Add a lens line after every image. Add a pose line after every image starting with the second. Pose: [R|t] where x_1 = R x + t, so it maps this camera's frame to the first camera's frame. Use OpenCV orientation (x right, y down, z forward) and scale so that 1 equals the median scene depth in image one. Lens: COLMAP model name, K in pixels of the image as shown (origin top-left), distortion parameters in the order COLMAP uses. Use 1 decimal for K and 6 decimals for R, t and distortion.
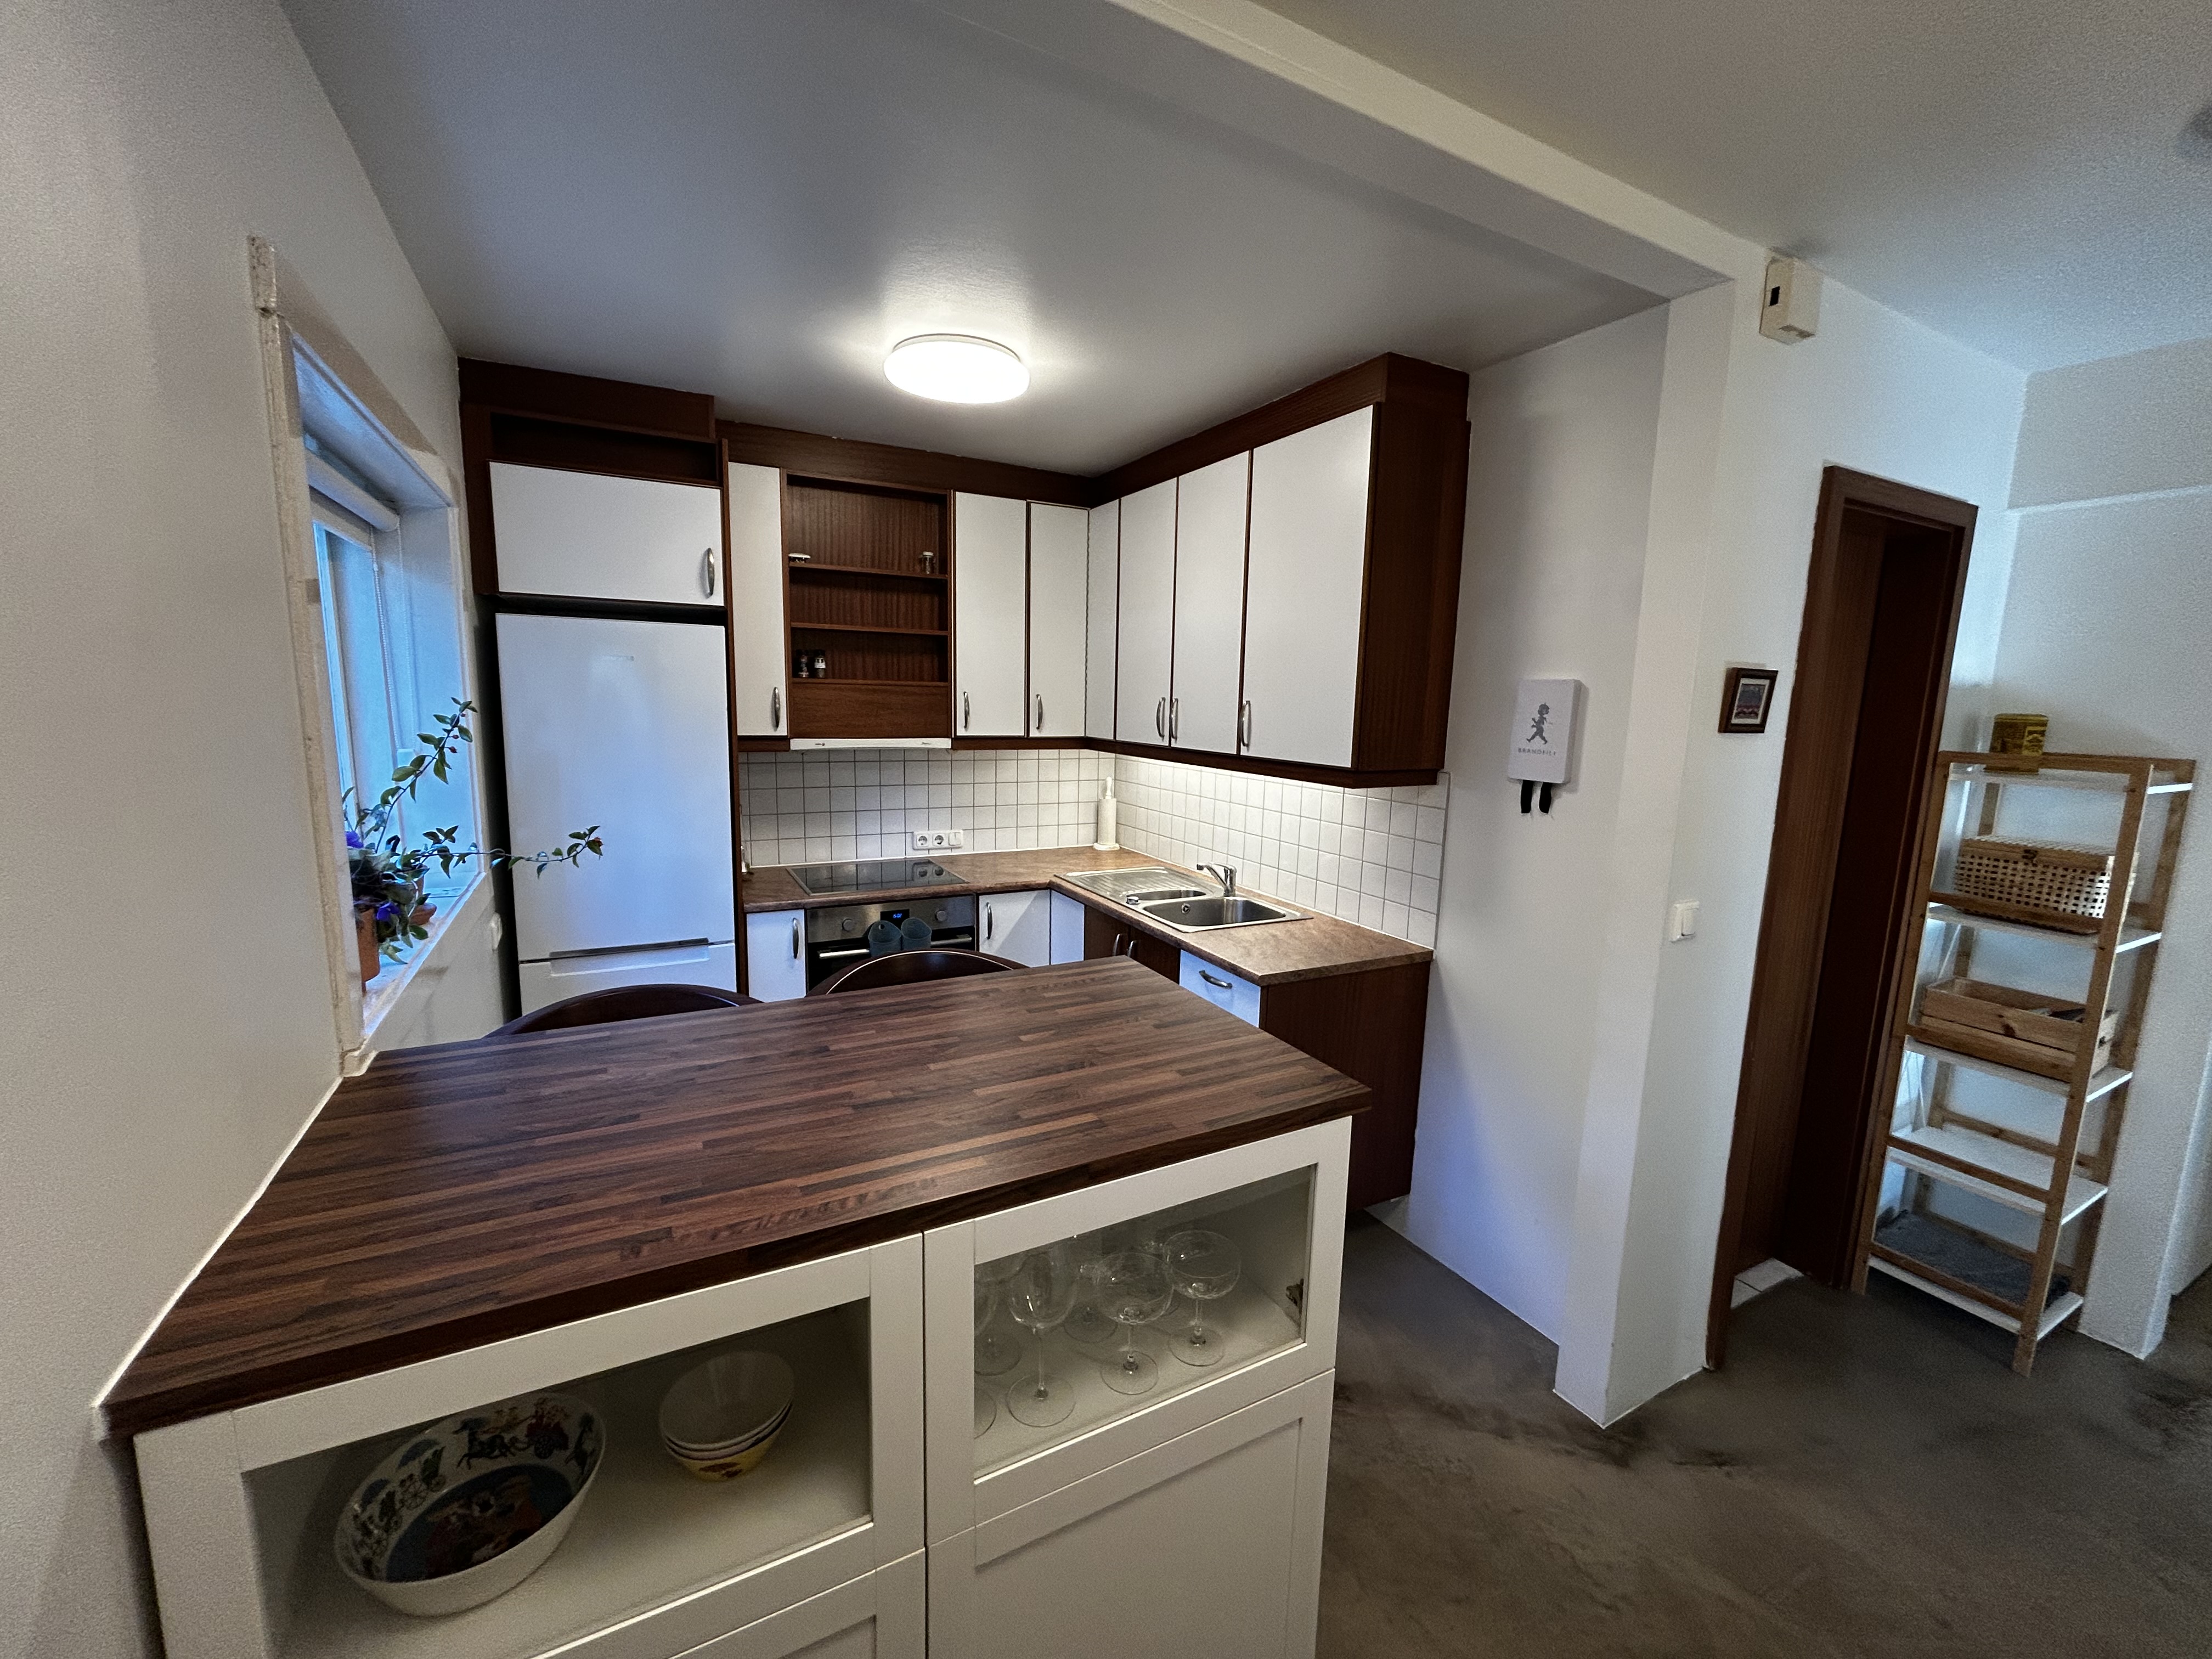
lens RADIAL K [[886.2, 0, 1092.7], [0, 886.2, 828.3], [0, 0, 1]] dist [0.001385, 0.000099]
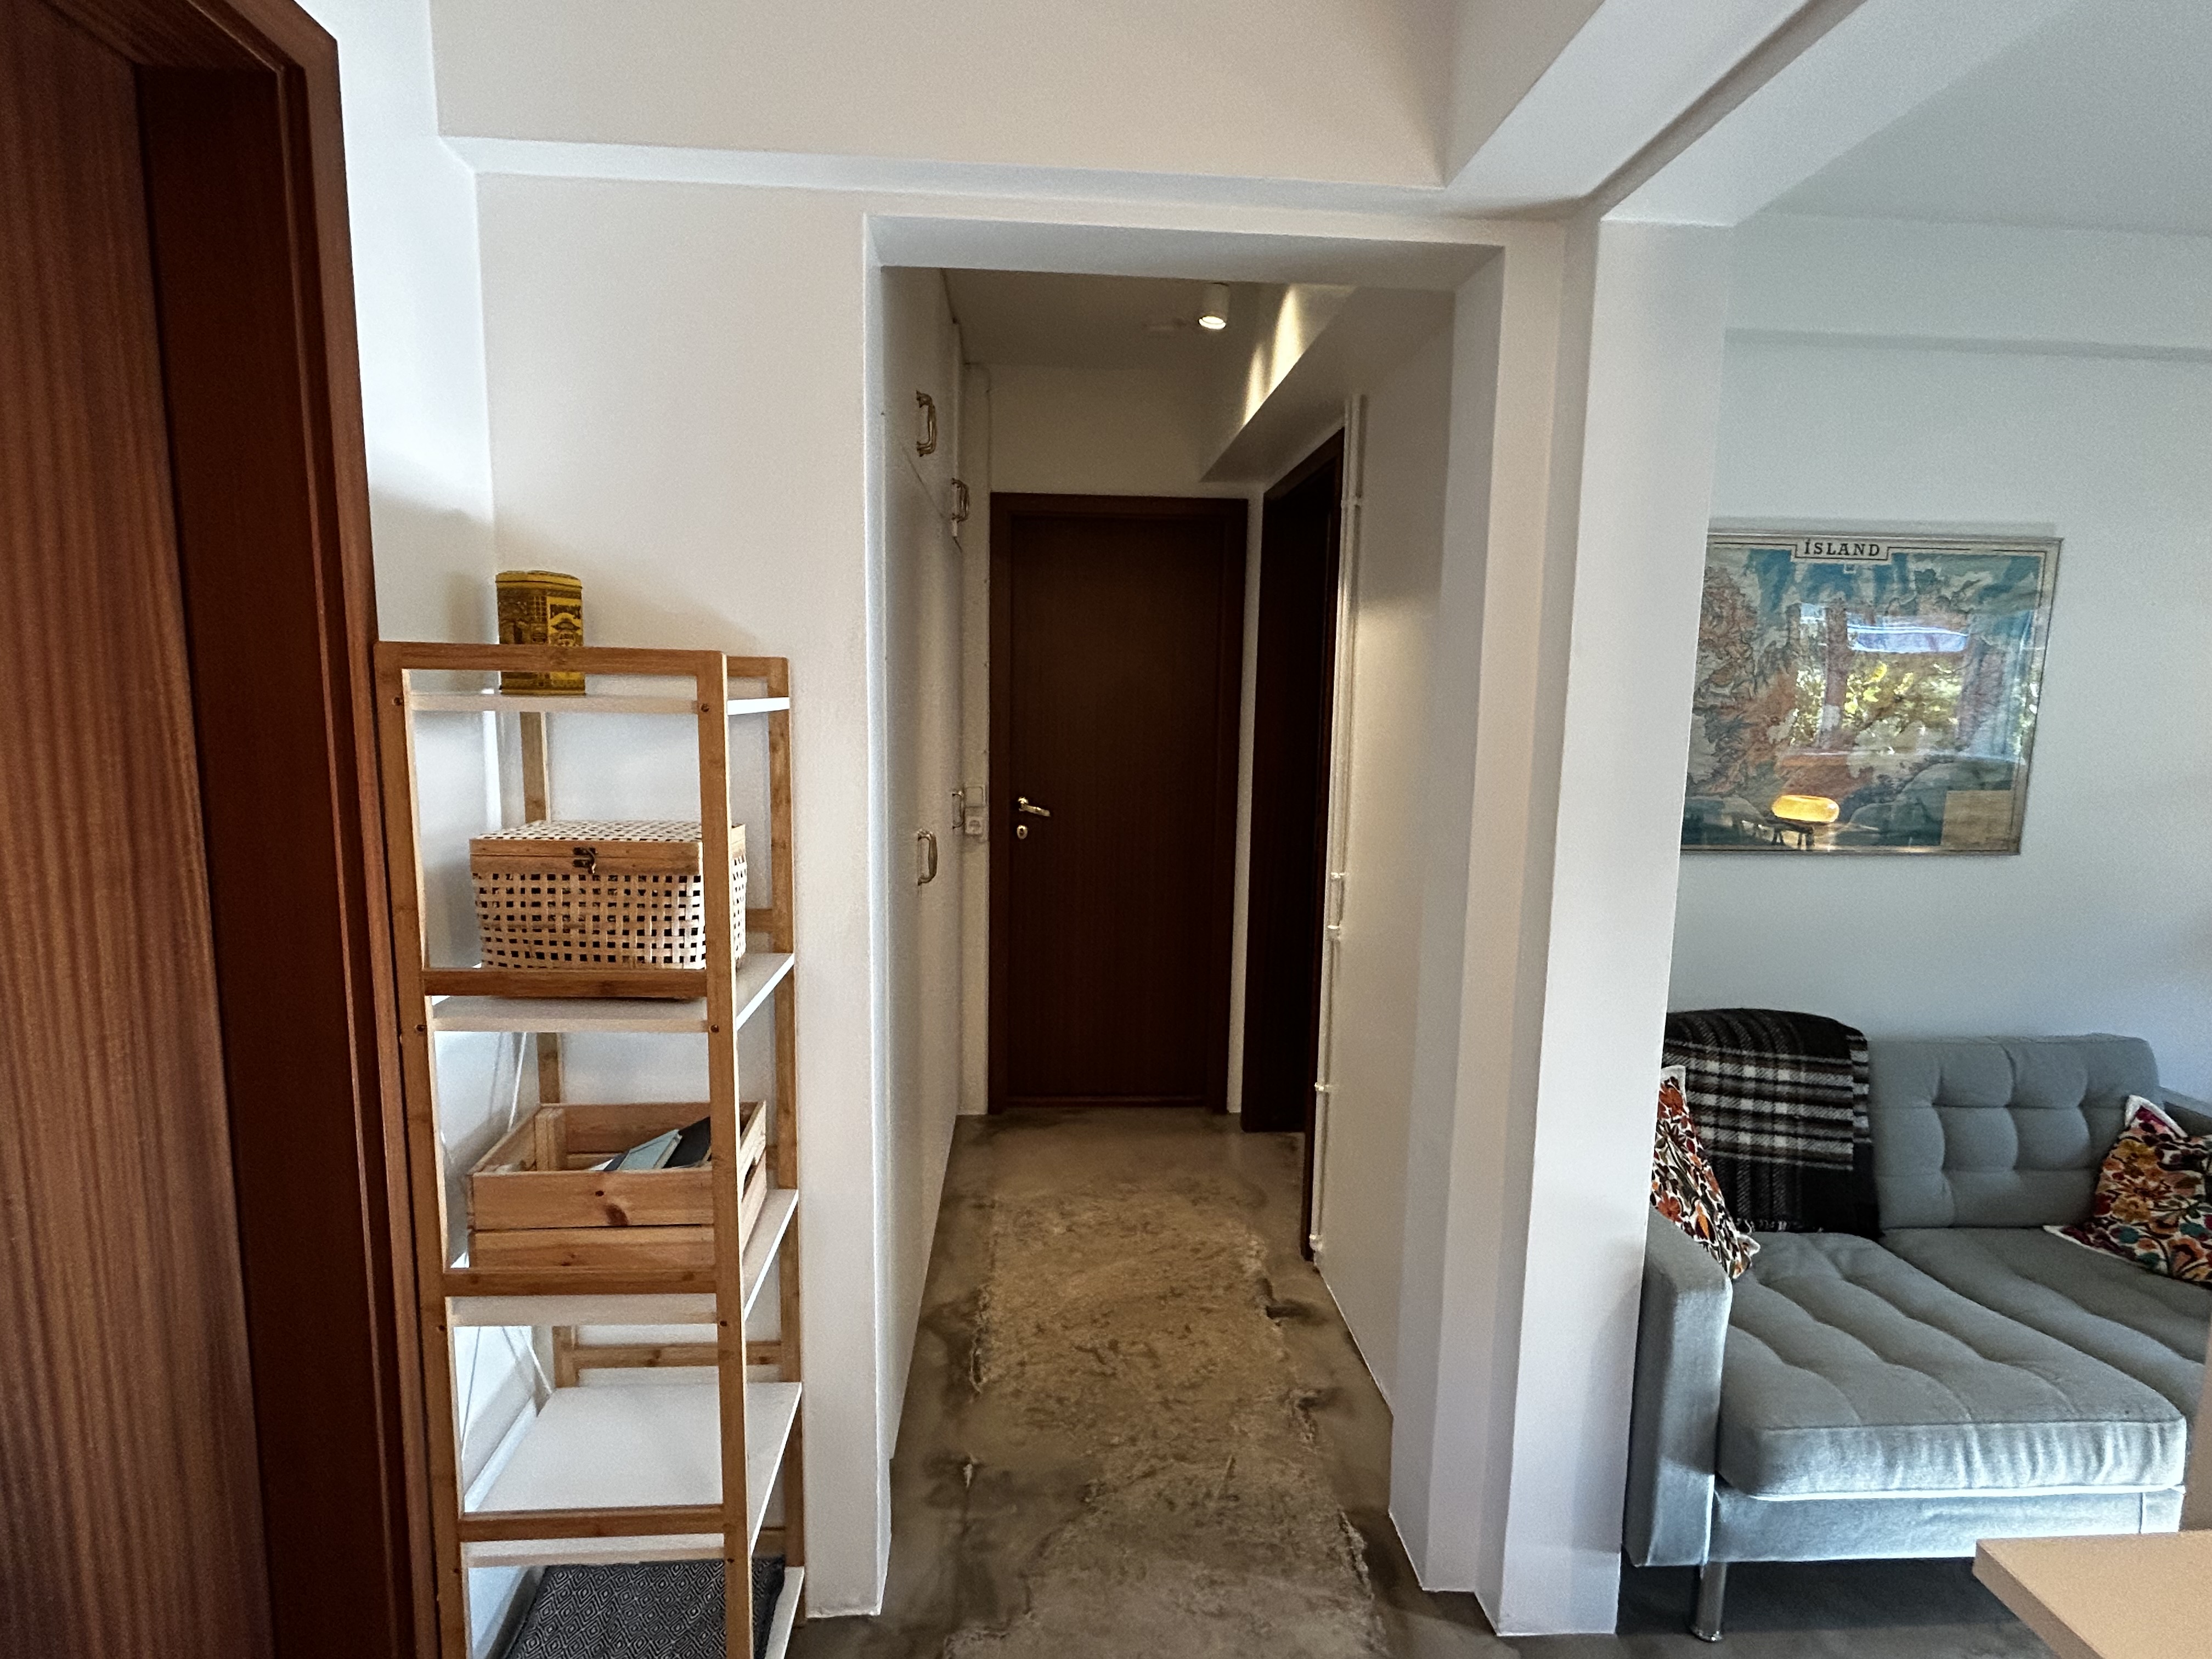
lens RADIAL K [[1069.6, 0, 1094.5], [0, 1069.6, 807.9], [0, 0, 1]] dist [0.022972, -0.000168]
pose [[0.418623, -0.129379, 0.898897, 0.642631], [0.132874, 0.987874, 0.080305, -0.006939], [-0.898387, 0.085823, 0.430738, 0.491962]]
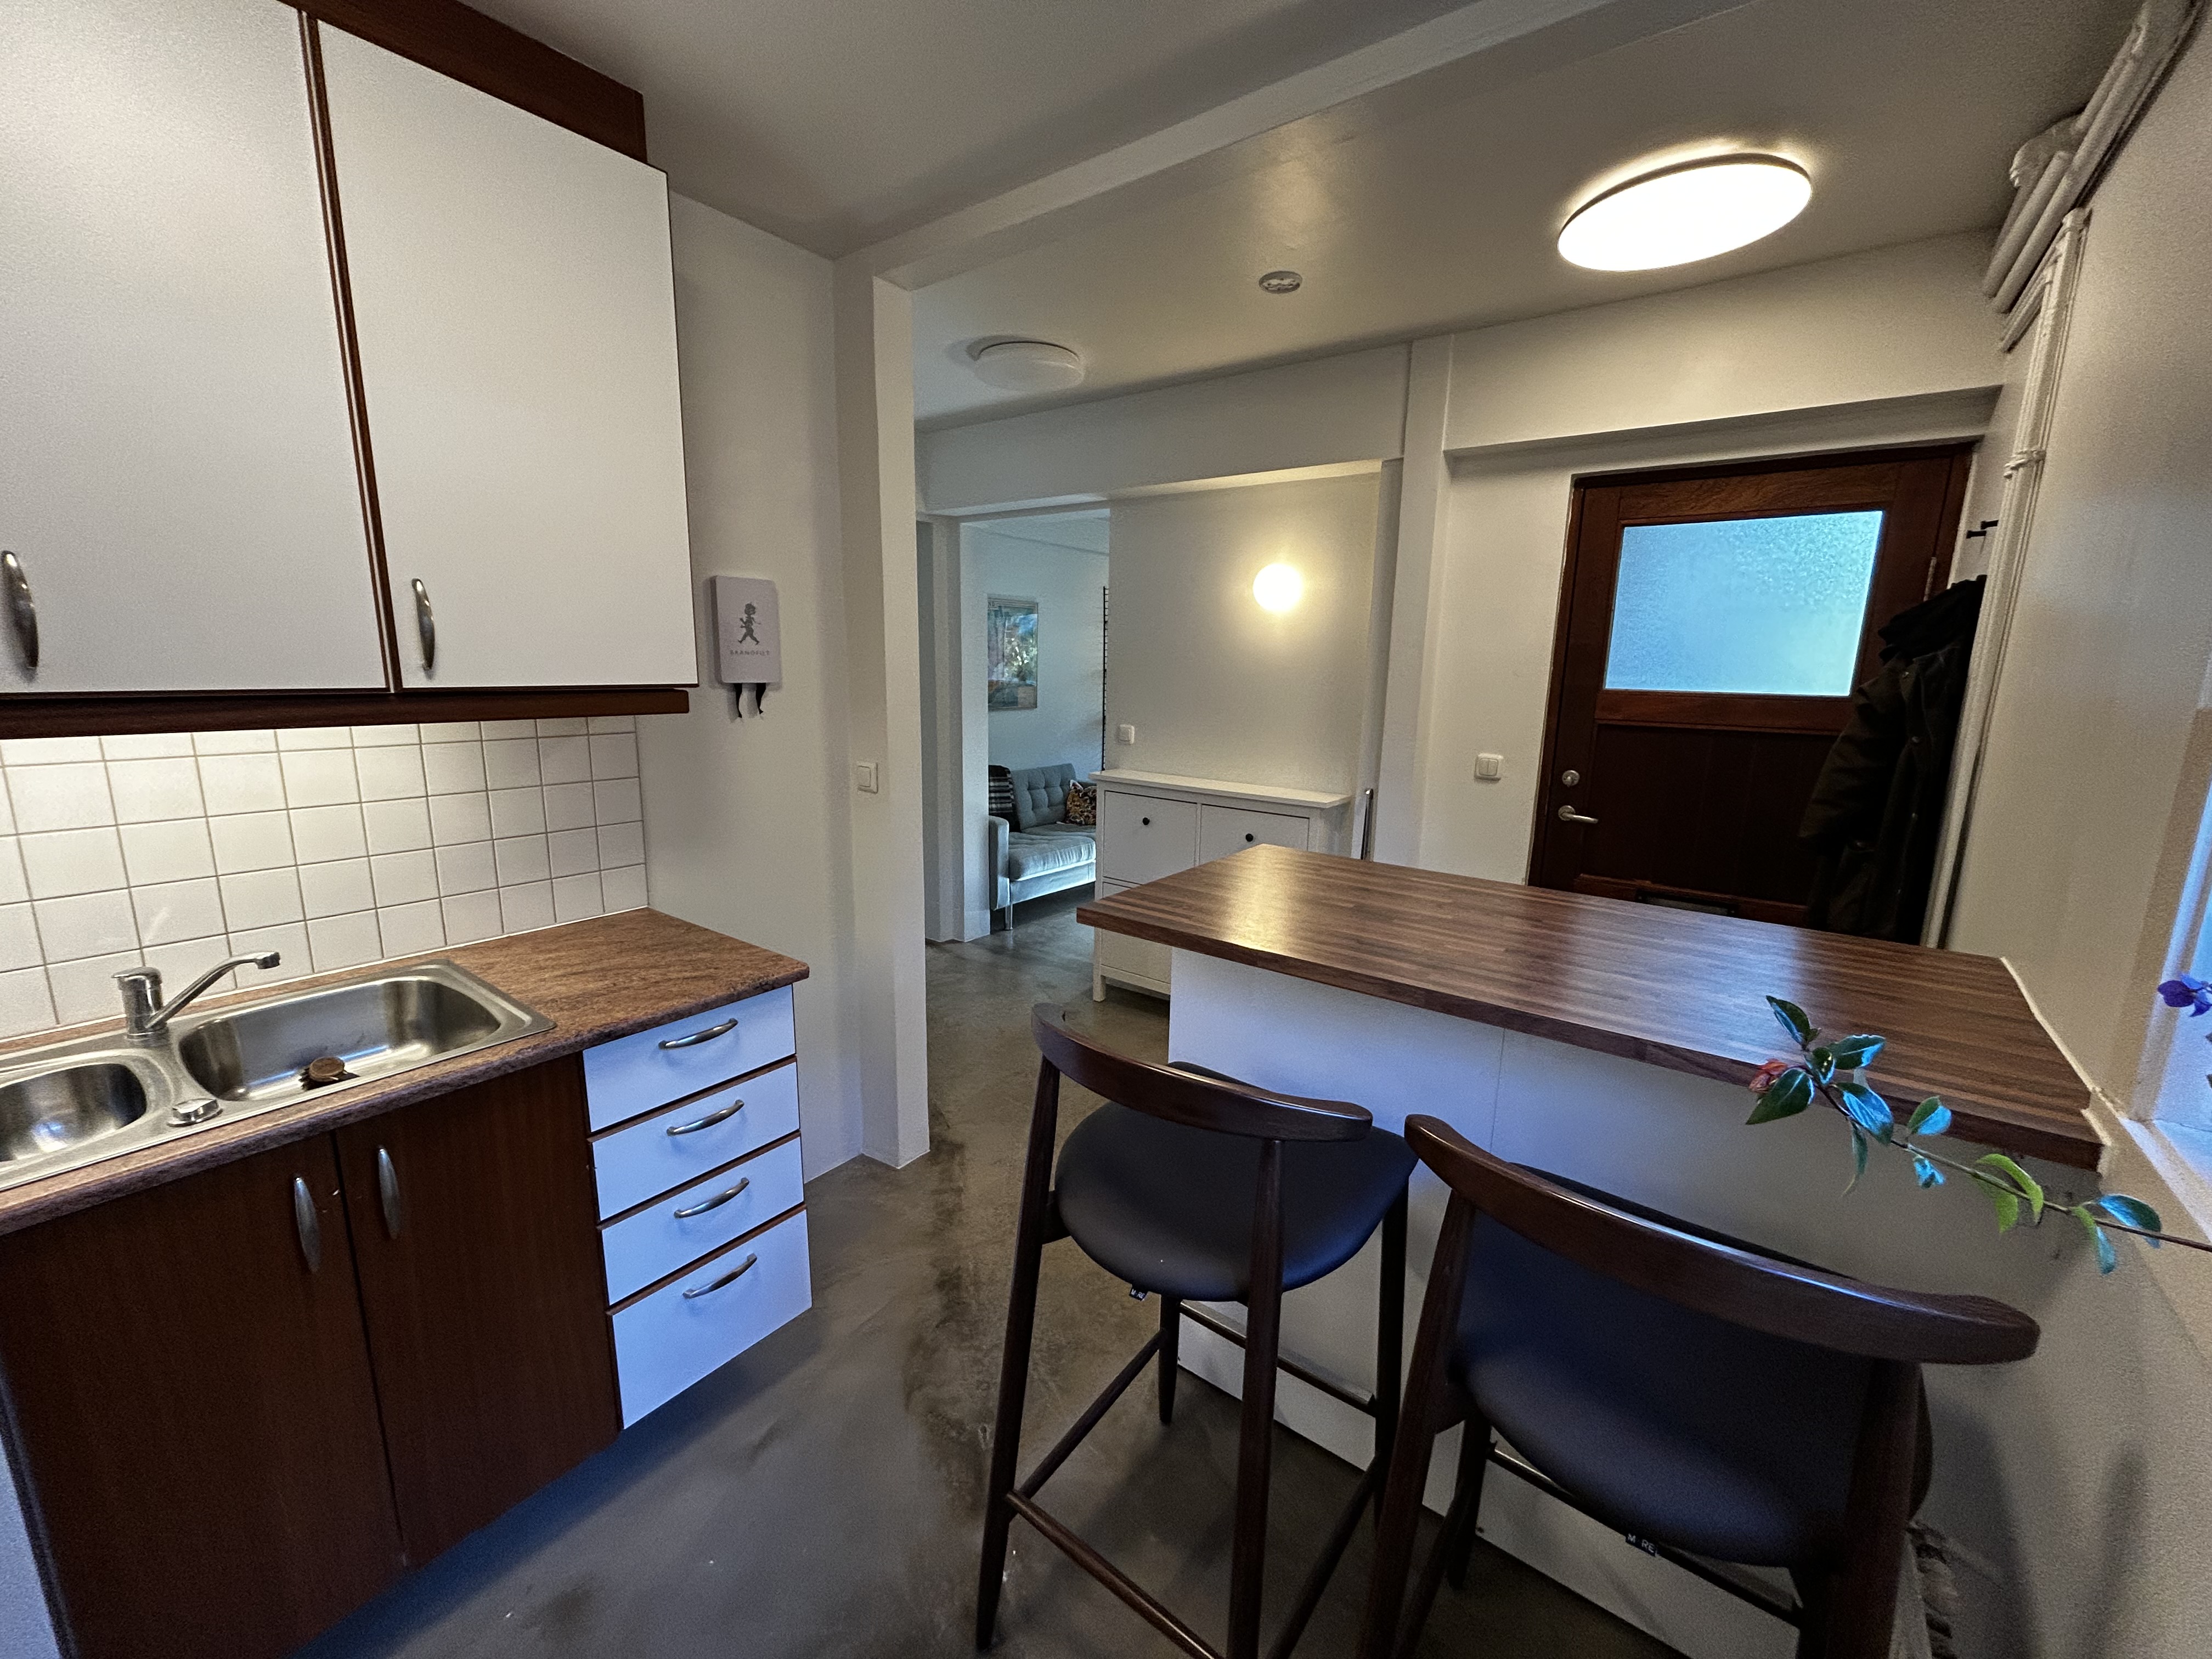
lens RADIAL K [[886.2, 0, 1100.1], [0, 886.2, 821.3], [0, 0, 1]] dist [0.001385, 0.000099]
pose [[-0.408714, -0.212222, 0.887645, -0.590023], [0.114522, 0.952976, 0.280573, -0.141550], [-0.905449, 0.216329, -0.365191, 1.058058]]
